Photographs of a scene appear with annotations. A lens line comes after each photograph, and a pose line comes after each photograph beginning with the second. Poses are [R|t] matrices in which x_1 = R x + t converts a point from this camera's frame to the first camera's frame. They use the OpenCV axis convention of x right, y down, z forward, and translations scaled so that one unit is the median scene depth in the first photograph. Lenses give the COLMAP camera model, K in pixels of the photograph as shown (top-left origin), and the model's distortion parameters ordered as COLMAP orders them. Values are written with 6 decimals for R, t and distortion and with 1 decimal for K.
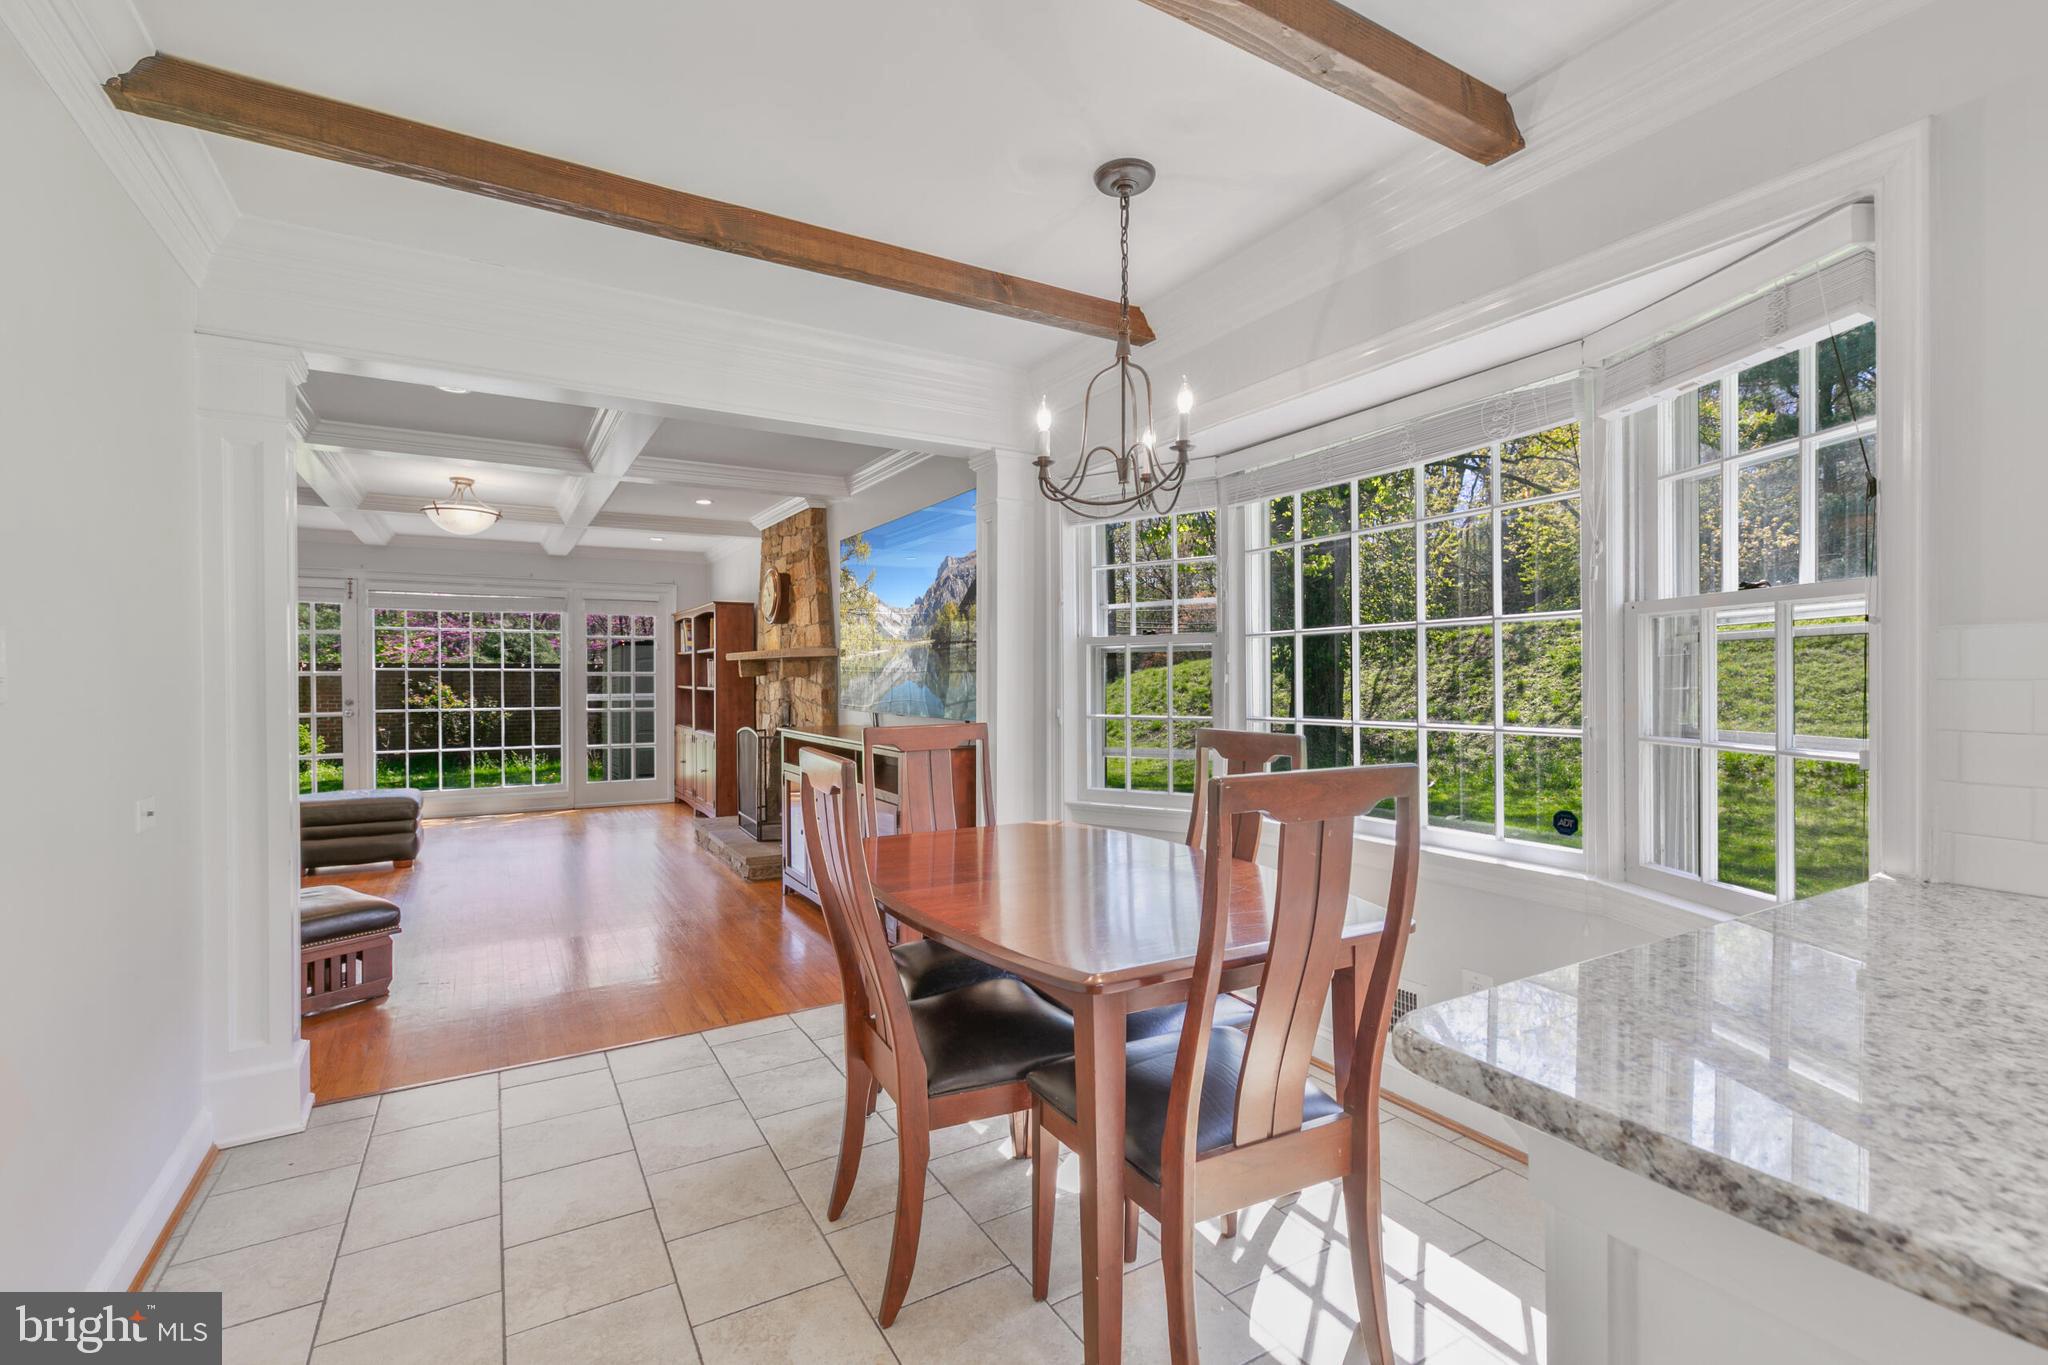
lens RADIAL K [[913.5, 0, 1020.7], [0, 913.5, 683.5], [0, 0, 1]] dist [0.005030, -0.001103]
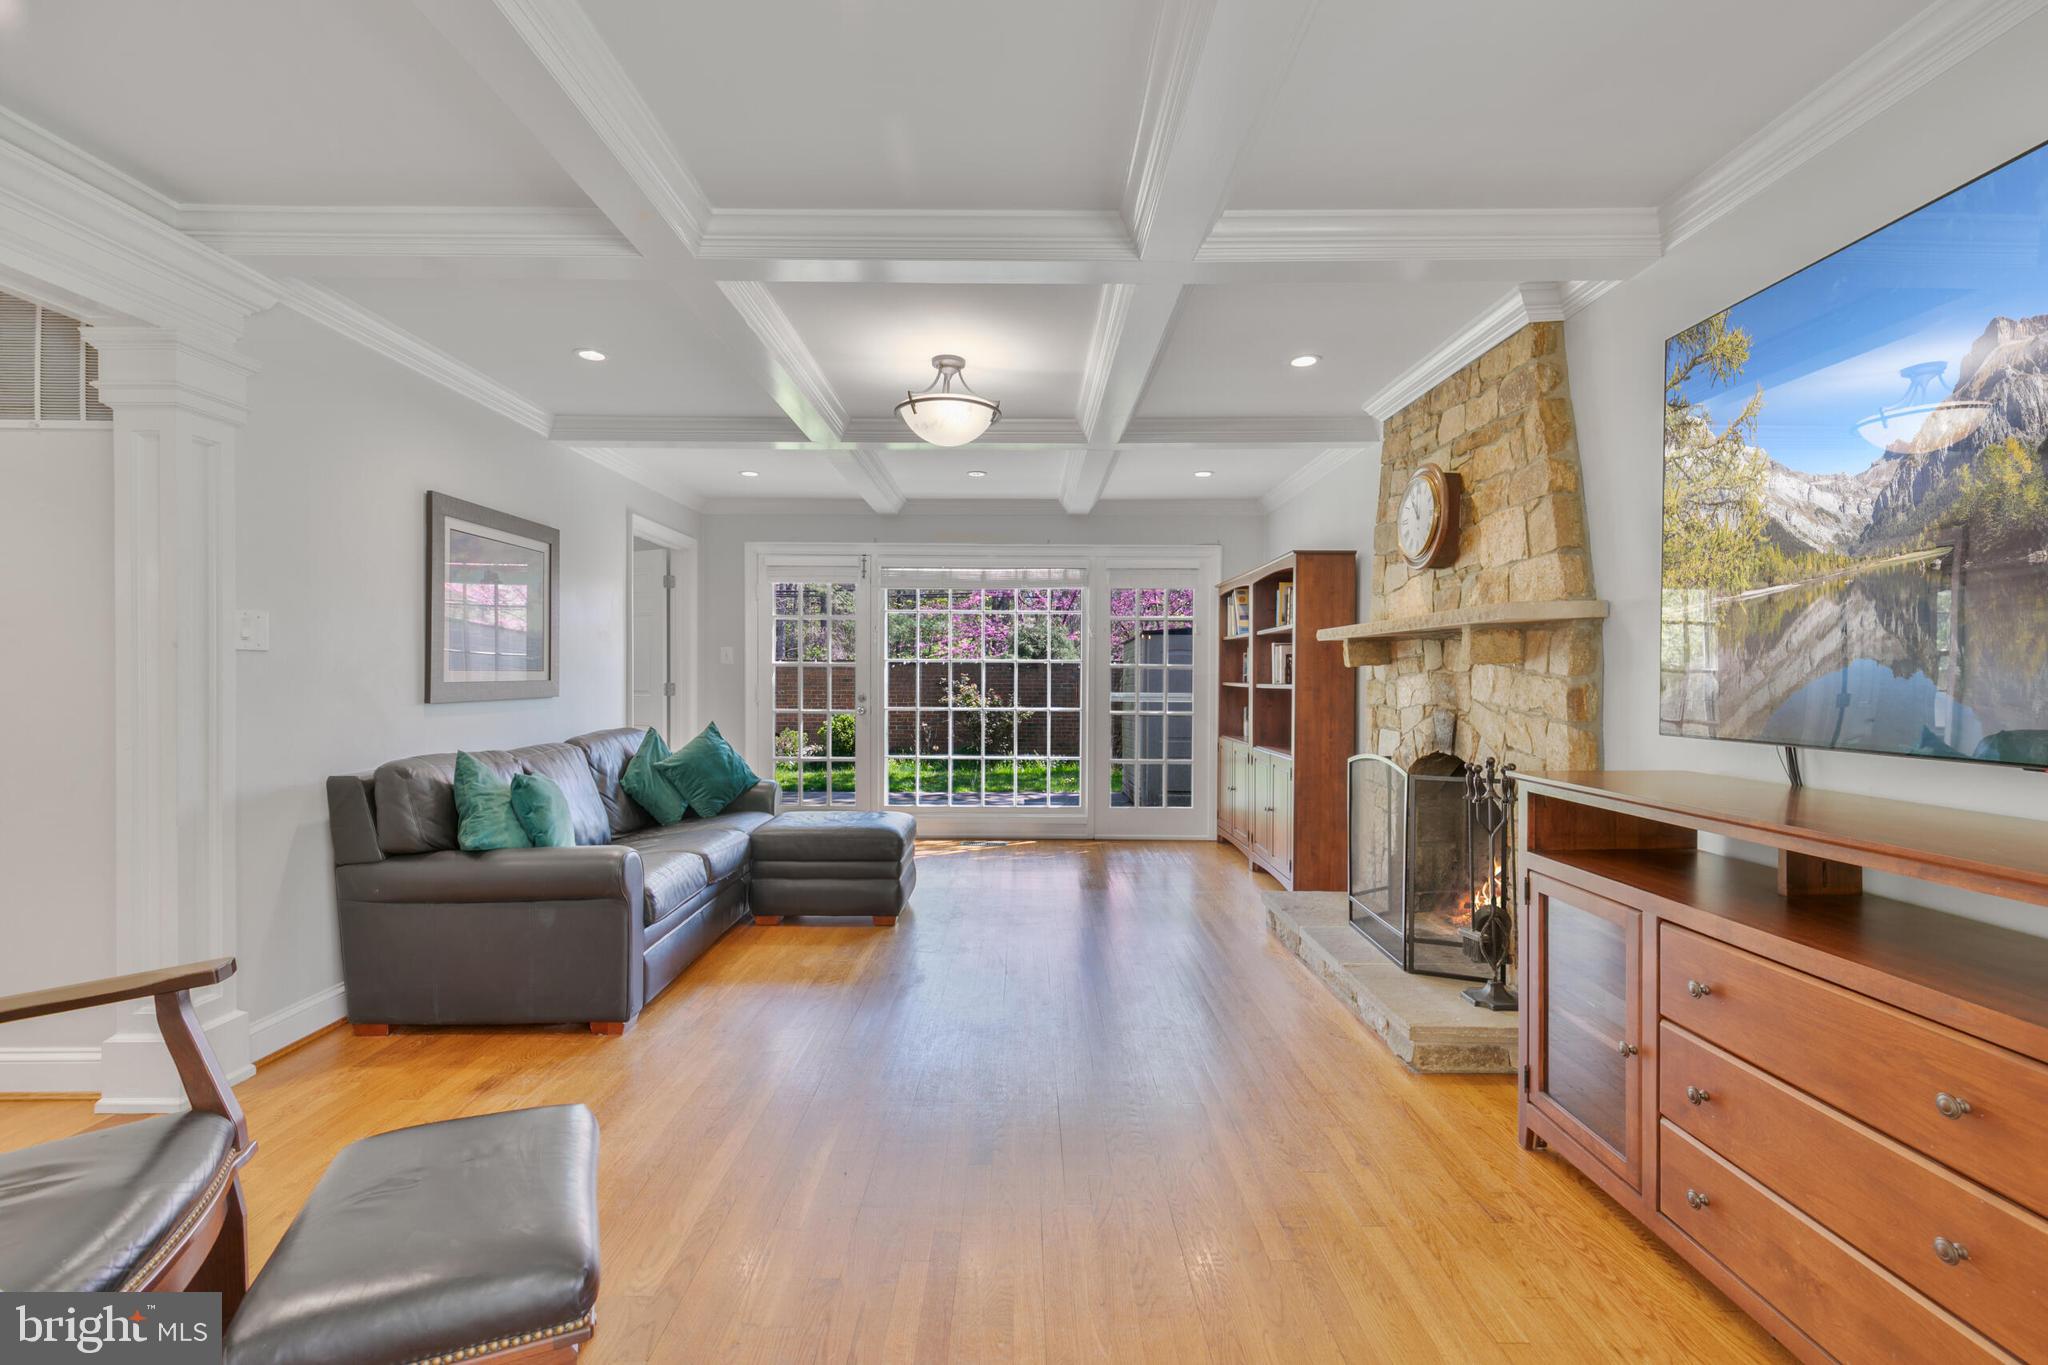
lens RADIAL K [[913.5, 0, 1020.7], [0, 913.5, 683.5], [0, 0, 1]] dist [0.005030, -0.001103]
pose [[0.861593, 0.008838, -0.507523, -0.187117], [-0.009994, 0.999950, 0.000447, 0.005705], [0.507501, 0.004687, 0.861638, 0.374911]]
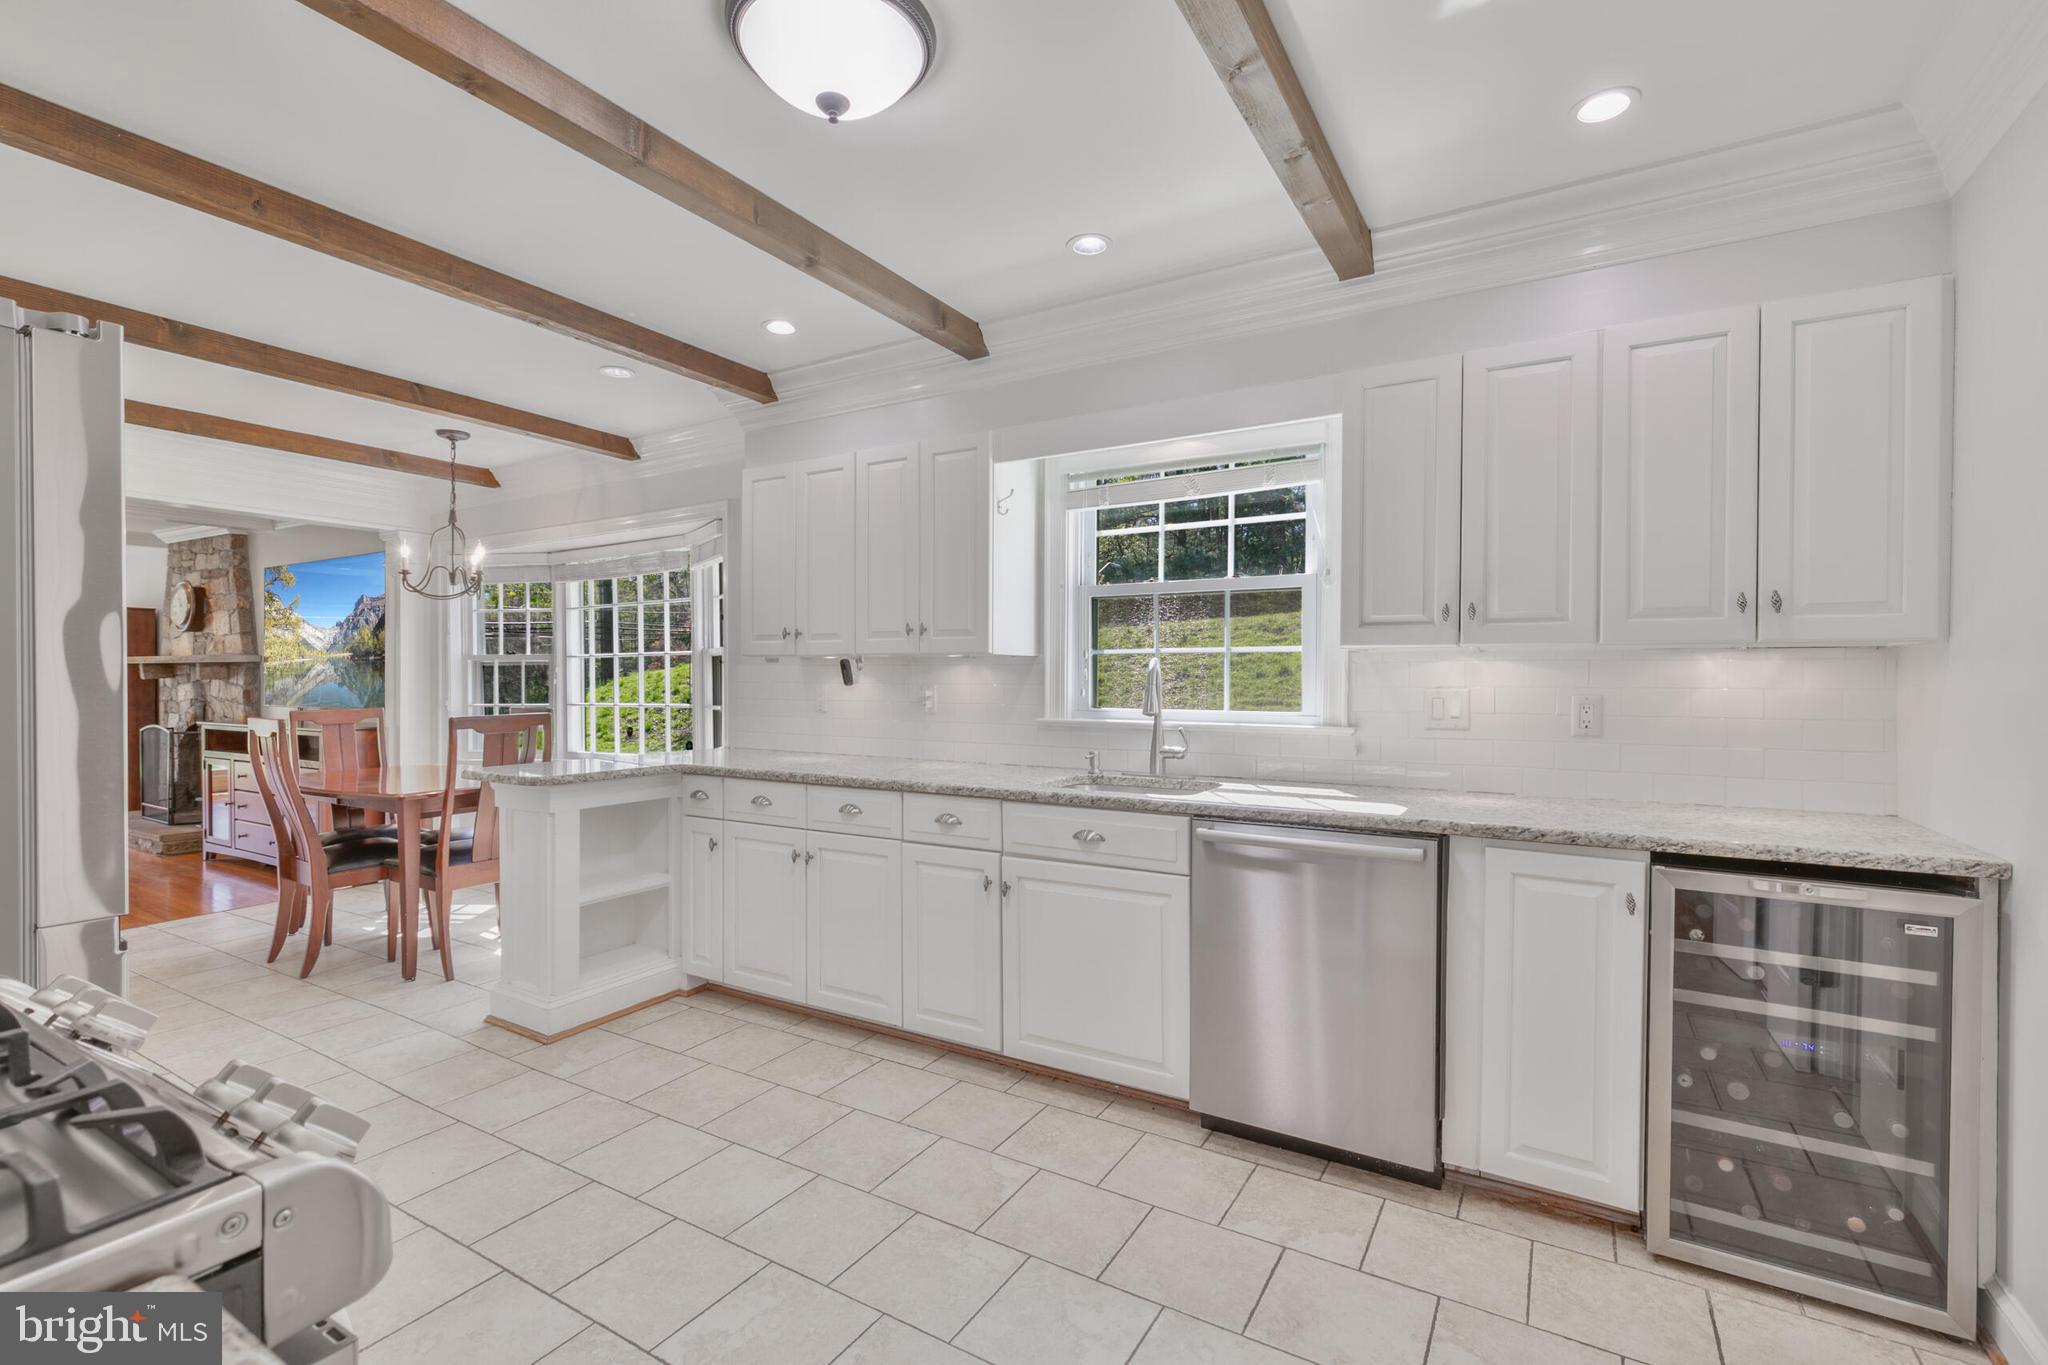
lens RADIAL K [[913.5, 0, 1020.7], [0, 913.5, 683.5], [0, 0, 1]] dist [0.005030, -0.001103]
pose [[0.874890, -0.000335, 0.484321, 0.073975], [0.001349, 0.999998, -0.001744, 0.001261], [-0.484320, 0.002179, 0.874888, -0.440512]]
